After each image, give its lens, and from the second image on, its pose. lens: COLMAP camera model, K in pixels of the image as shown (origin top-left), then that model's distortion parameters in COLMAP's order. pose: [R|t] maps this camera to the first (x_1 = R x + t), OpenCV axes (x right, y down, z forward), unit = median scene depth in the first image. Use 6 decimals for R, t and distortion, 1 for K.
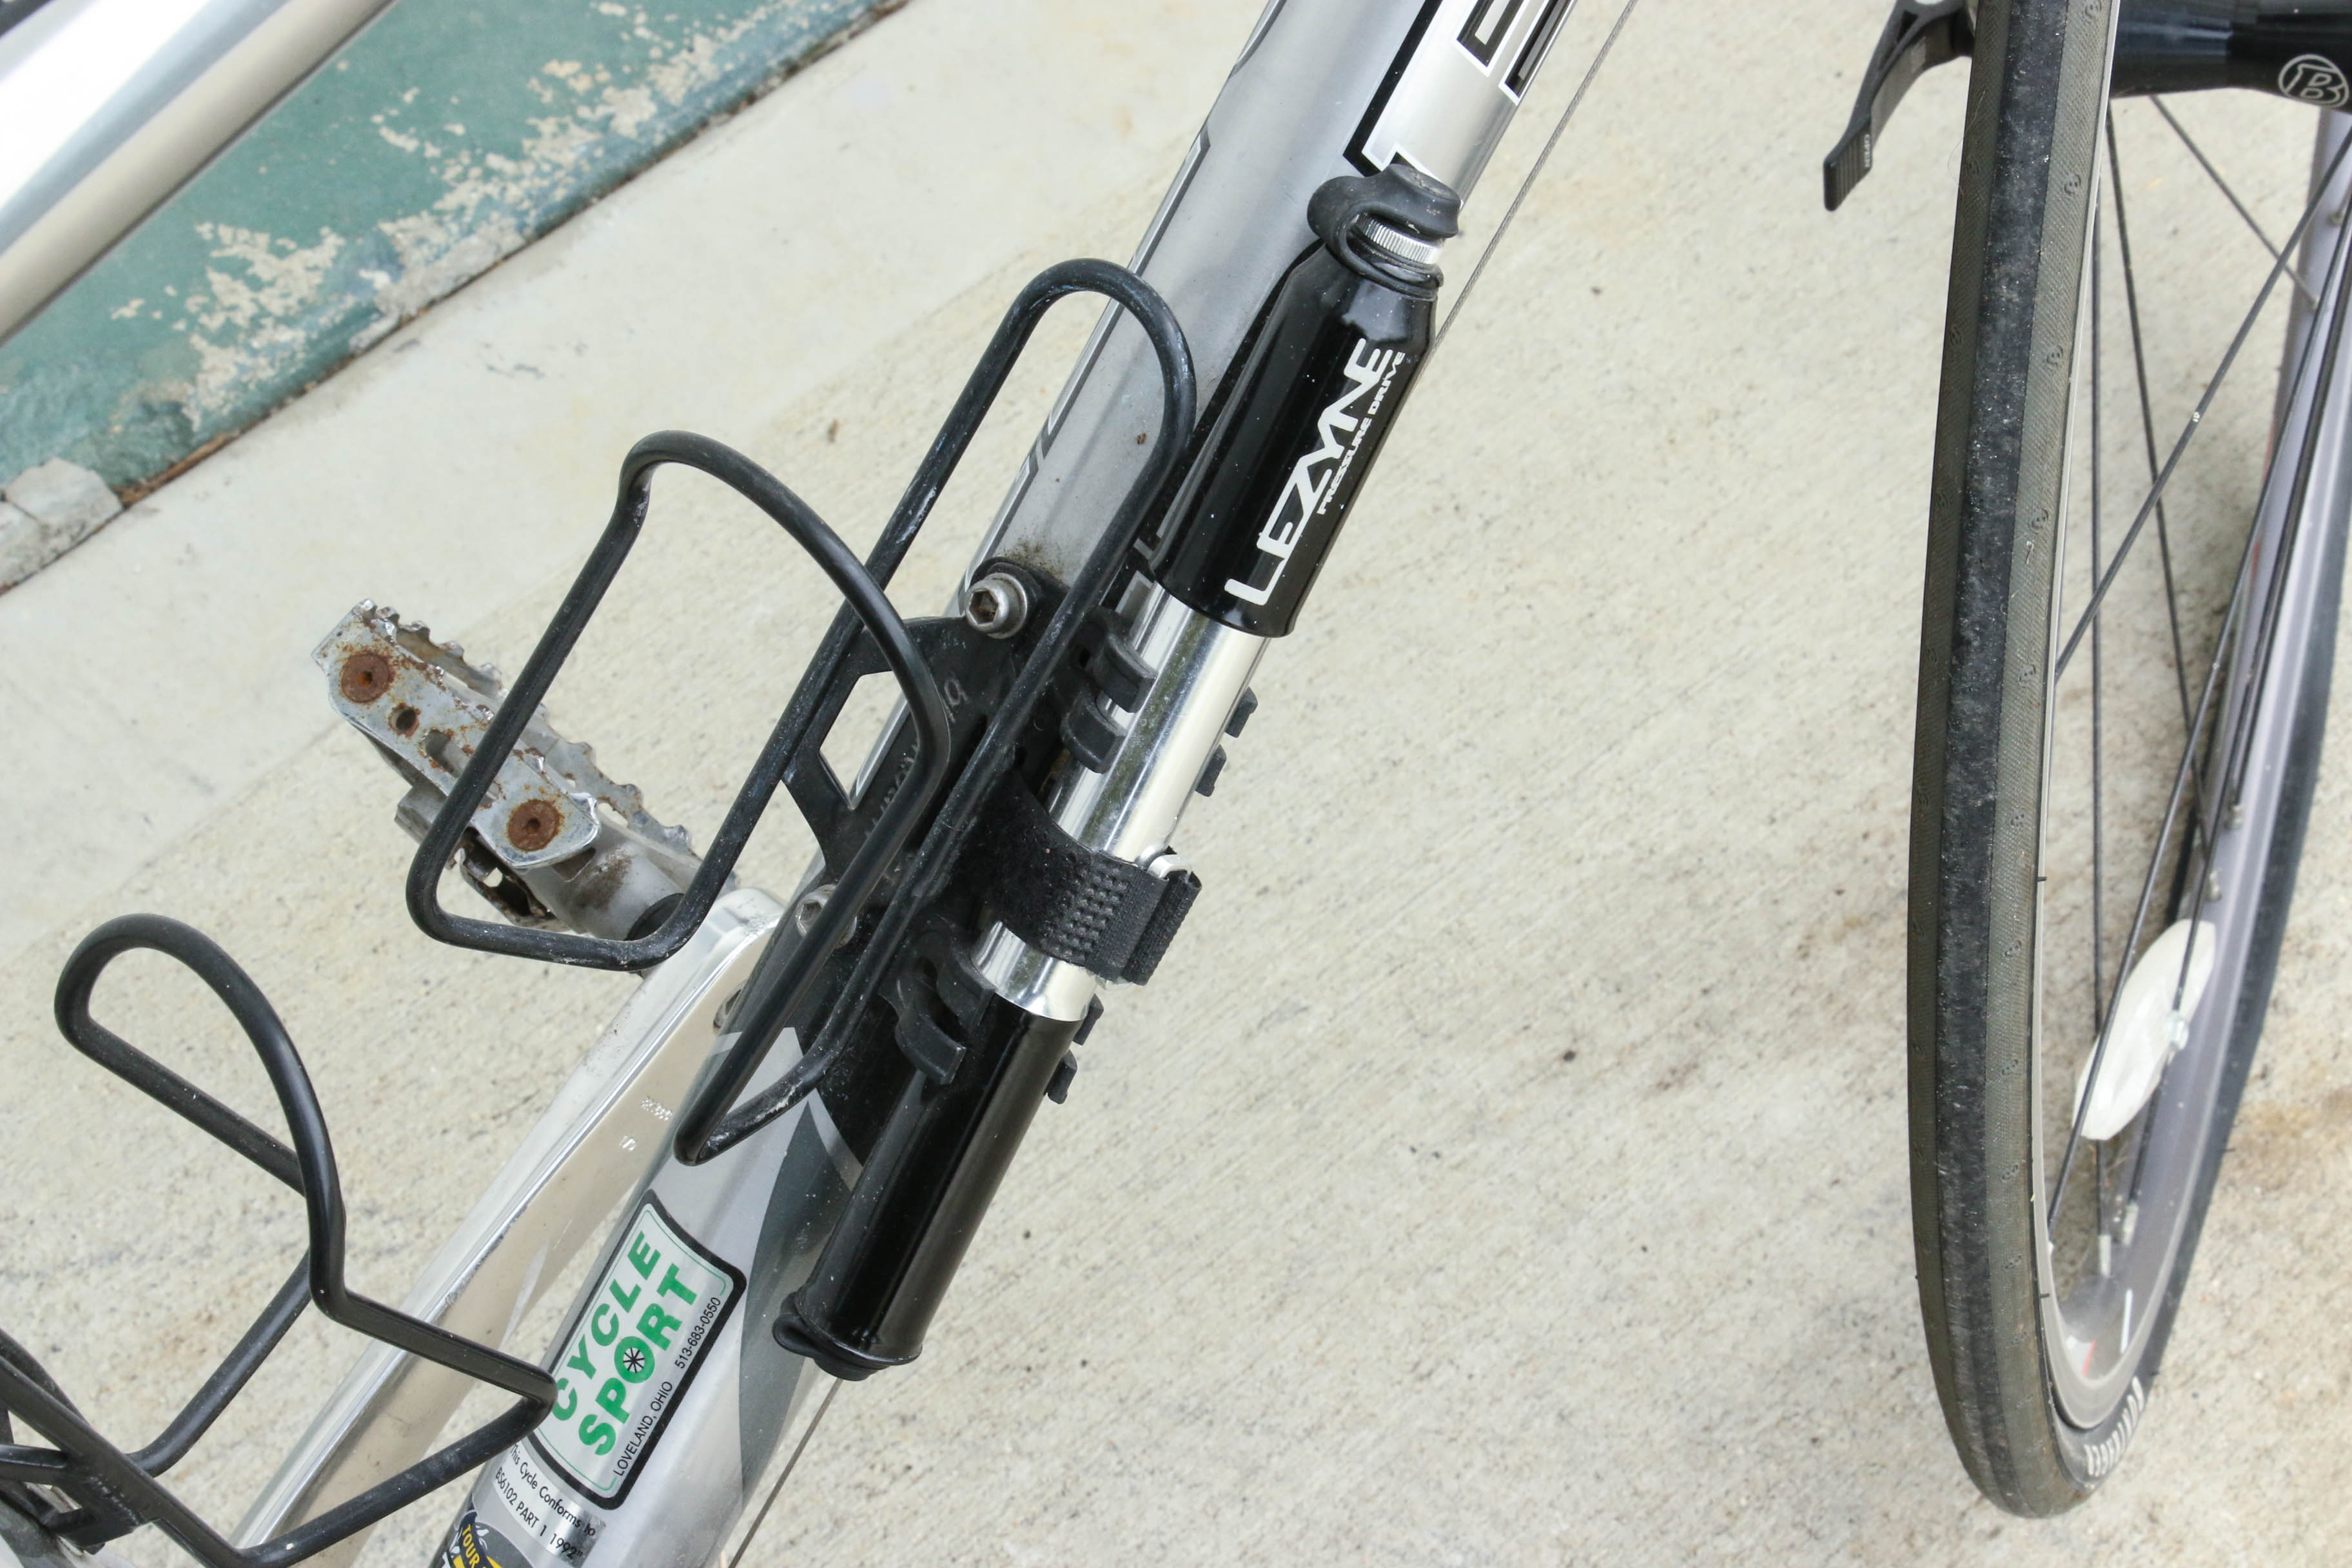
lens RADIAL K [[5089.8, 0, 1182.0], [0, 5089.8, 802.9], [0, 0, 1]] dist [0.231719, 0.000000]
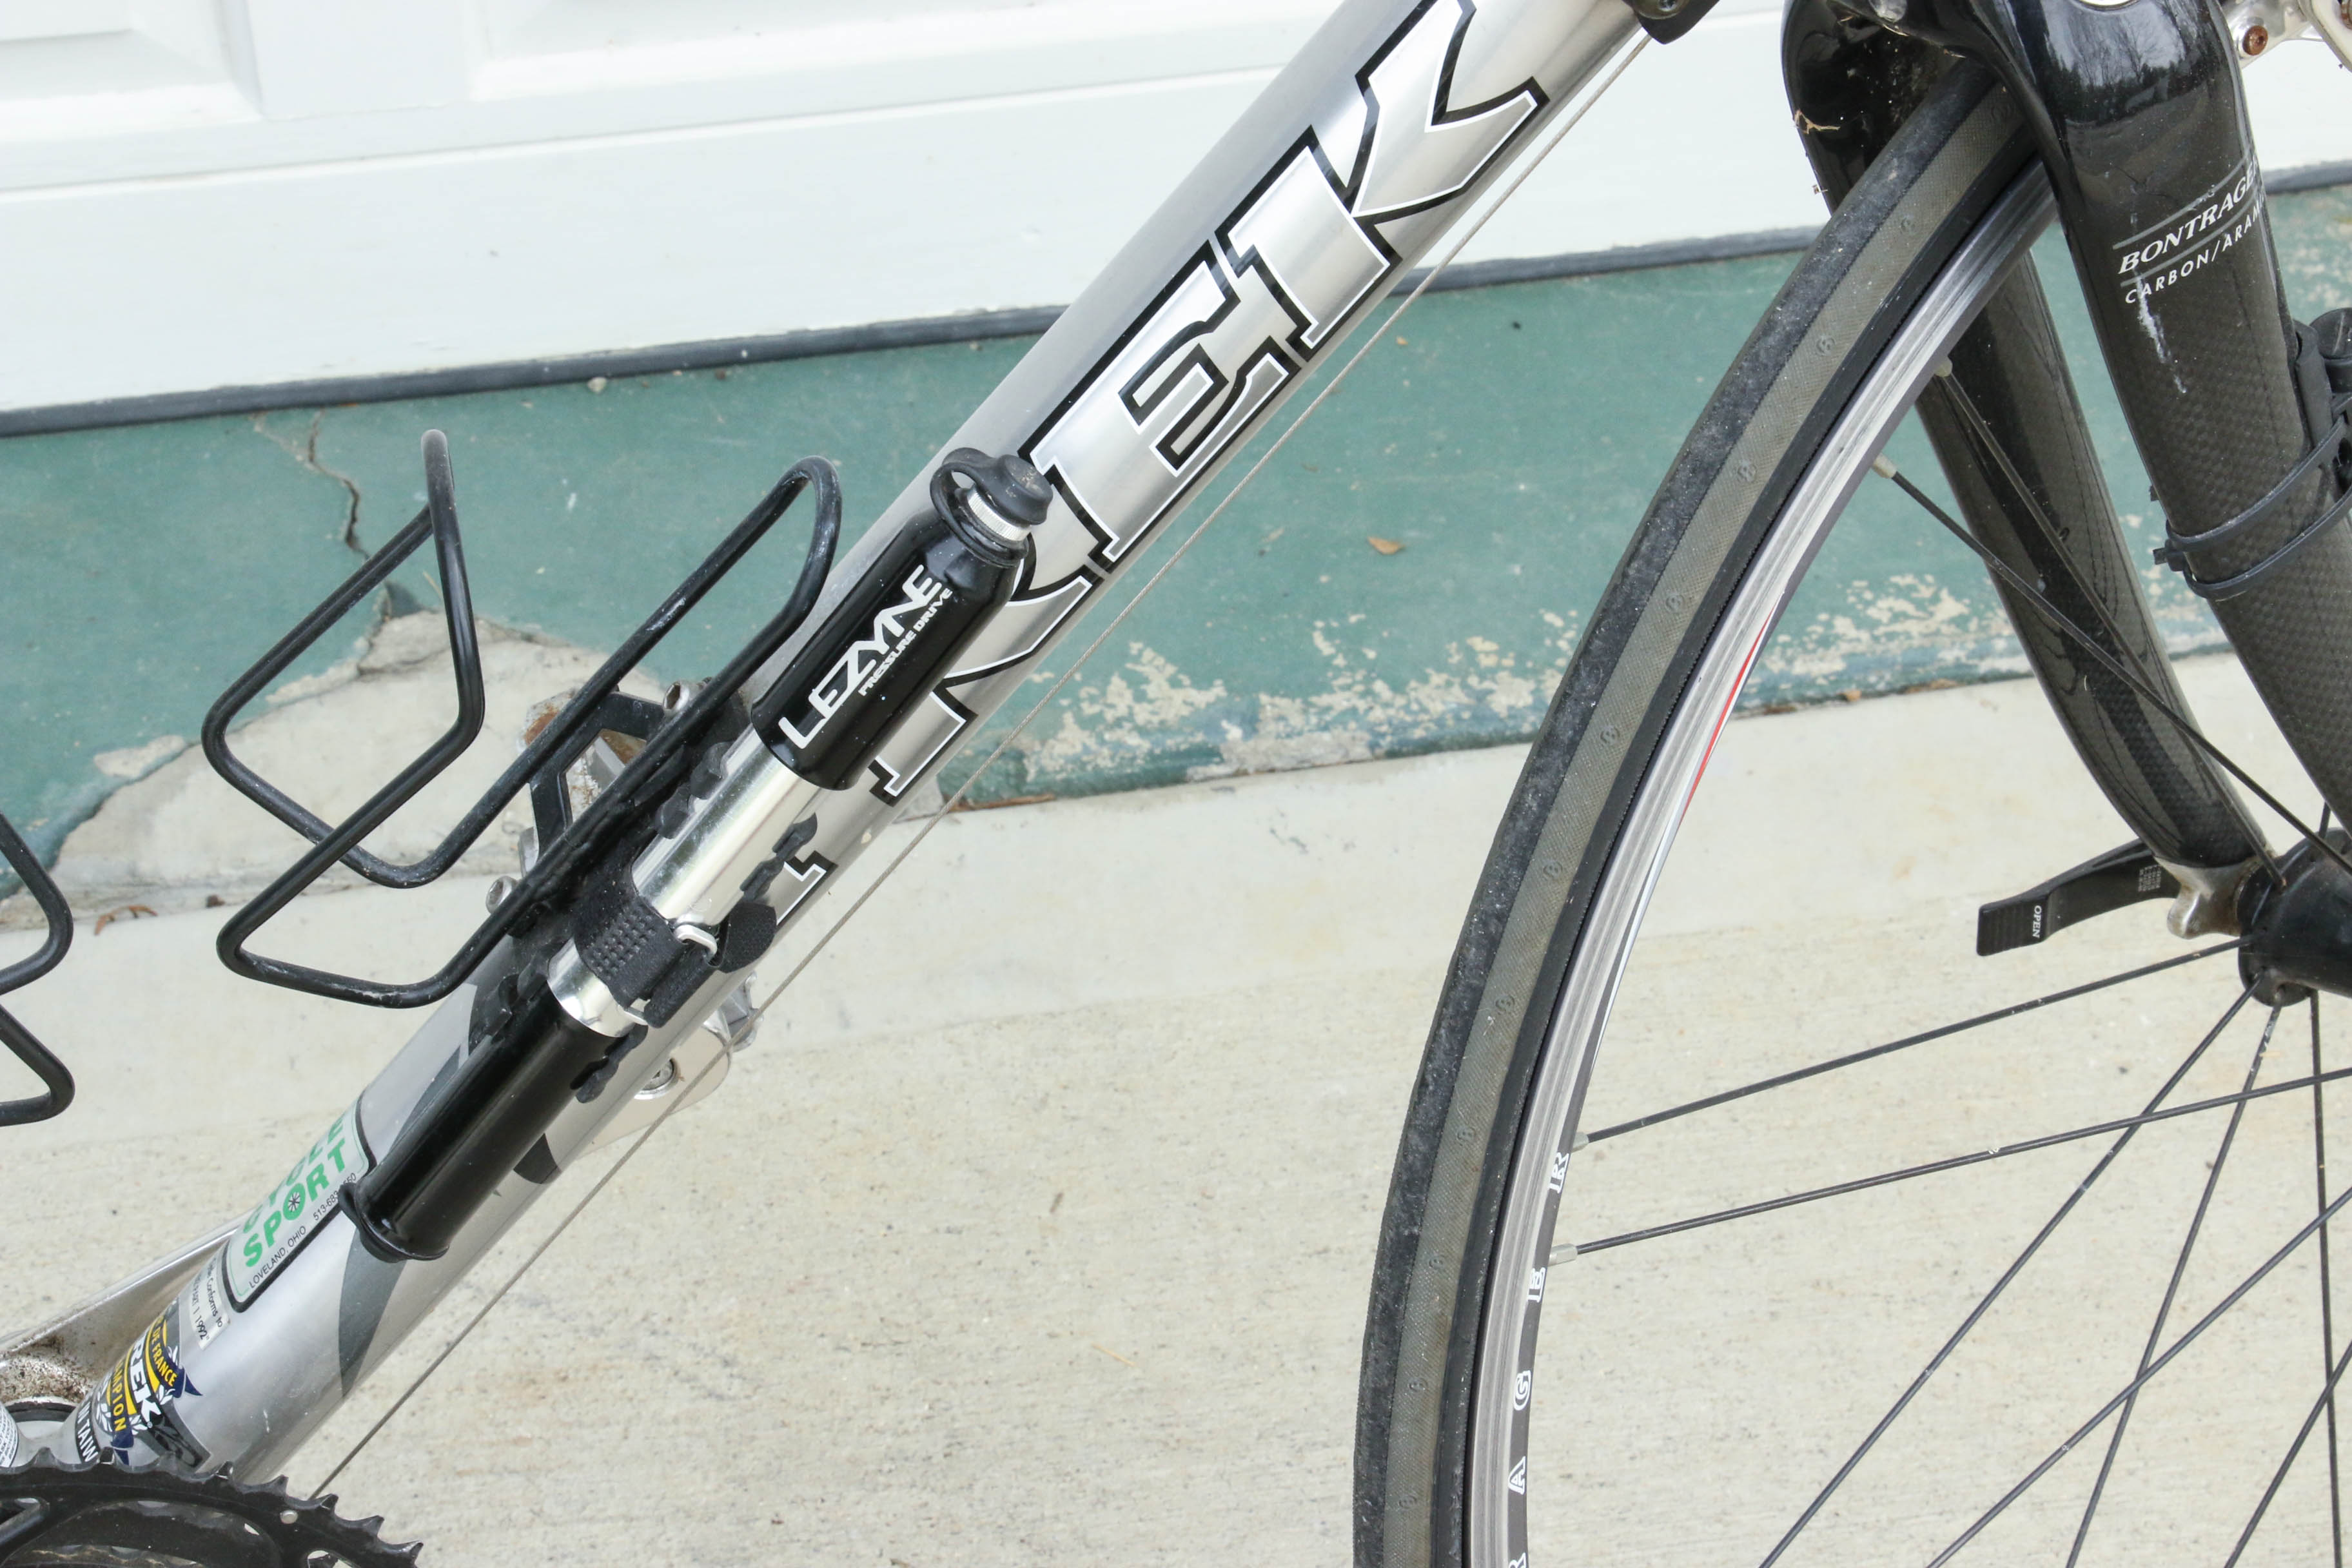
lens RADIAL K [[5089.8, 0, 1178.8], [0, 5089.8, 871.4], [0, 0, 1]] dist [0.231719, 0.000000]
pose [[0.830671, 0.374868, -0.411655, 0.326793], [-0.442828, 0.892996, -0.080380, 0.024908], [0.337474, 0.249062, 0.907788, -0.045975]]
